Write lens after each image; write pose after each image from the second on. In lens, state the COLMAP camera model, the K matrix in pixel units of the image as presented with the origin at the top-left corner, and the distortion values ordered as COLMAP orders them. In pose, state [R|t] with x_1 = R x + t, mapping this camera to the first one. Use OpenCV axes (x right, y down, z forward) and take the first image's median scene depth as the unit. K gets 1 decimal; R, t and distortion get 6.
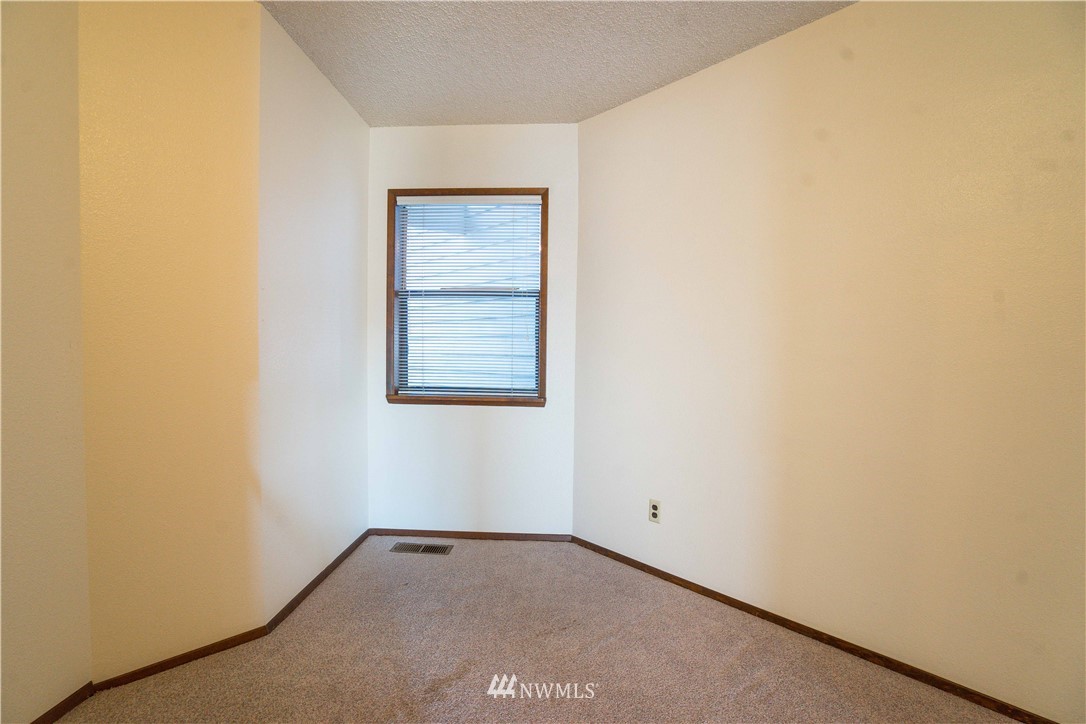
lens RADIAL K [[505.3, 0, 541.4], [0, 505.3, 366.6], [0, 0, 1]] dist [-0.028939, 0.002332]
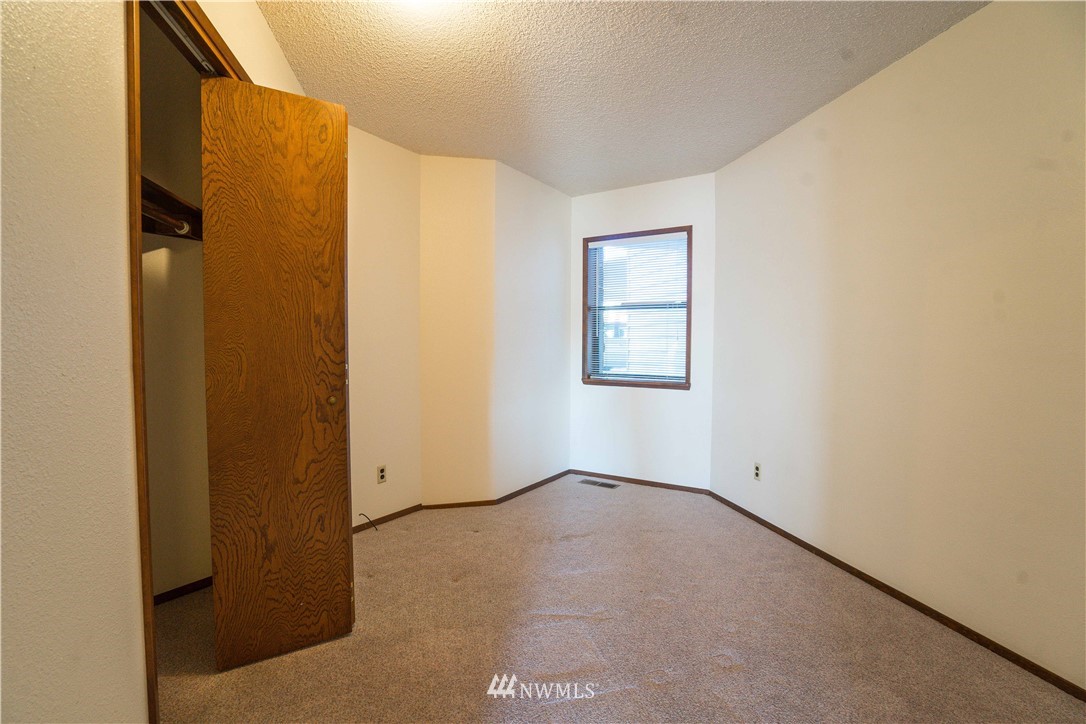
lens RADIAL K [[505.3, 0, 543.3], [0, 505.3, 359.6], [0, 0, 1]] dist [-0.028939, 0.002332]
pose [[0.868676, 0.007365, -0.495325, 0.328762], [-0.011113, 0.999928, -0.004622, 0.009807], [0.495255, 0.009519, 0.868695, -0.338195]]
